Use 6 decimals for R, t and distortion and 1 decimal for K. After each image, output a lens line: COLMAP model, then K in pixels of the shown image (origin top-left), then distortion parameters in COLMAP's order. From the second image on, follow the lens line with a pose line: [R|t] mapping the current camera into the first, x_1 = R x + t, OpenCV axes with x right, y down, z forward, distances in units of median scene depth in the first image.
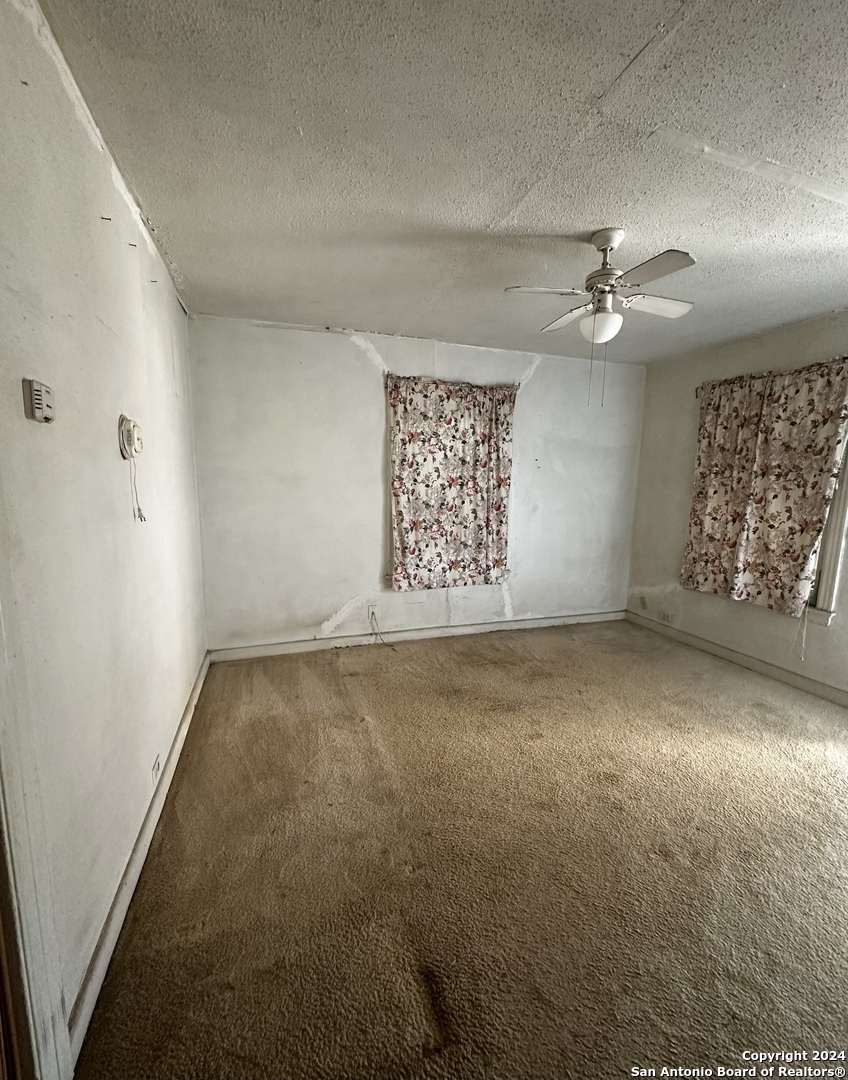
lens RADIAL K [[451.3, 0, 421.8], [0, 451.3, 546.4], [0, 0, 1]] dist [0.000300, 0.000070]
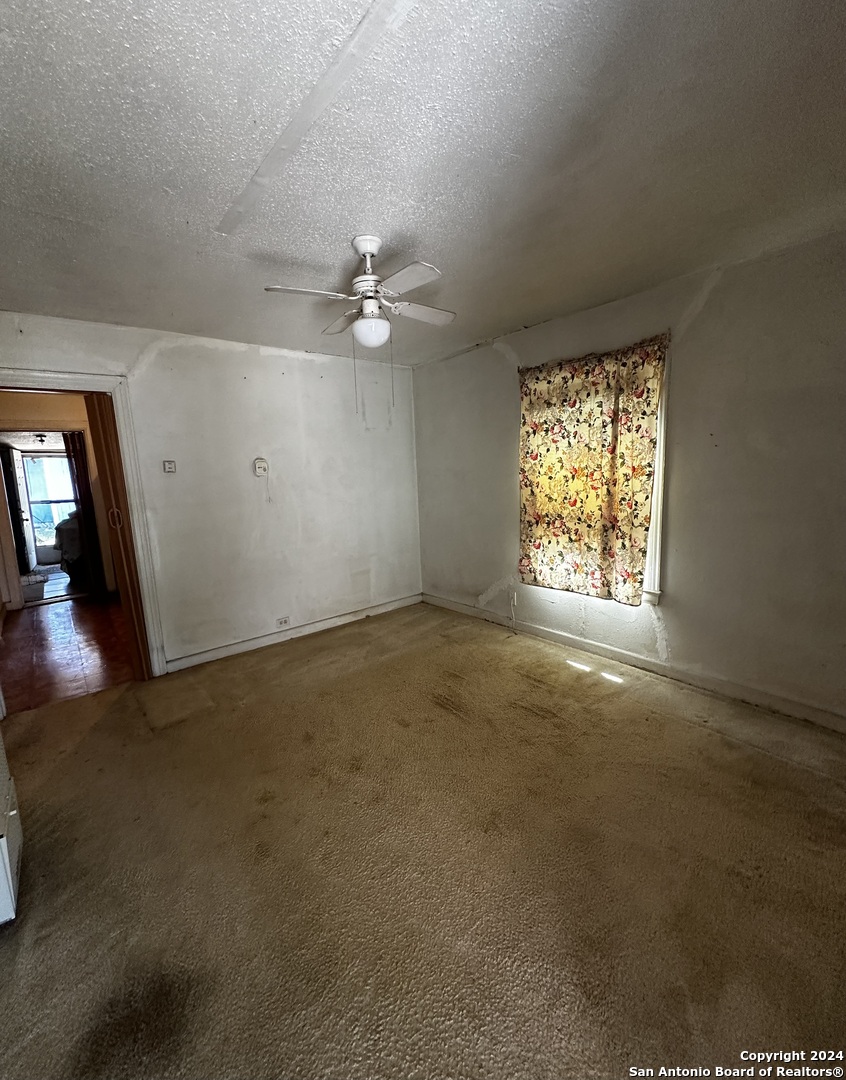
lens RADIAL K [[450.1, 0, 420.7], [0, 450.1, 535.8], [0, 0, 1]] dist [0.008191, 0.000616]
pose [[0.359706, 0.112491, -0.926260, 0.794546], [-0.094047, 0.992022, 0.083955, -0.068854], [0.928314, 0.056913, 0.367415, 0.418996]]
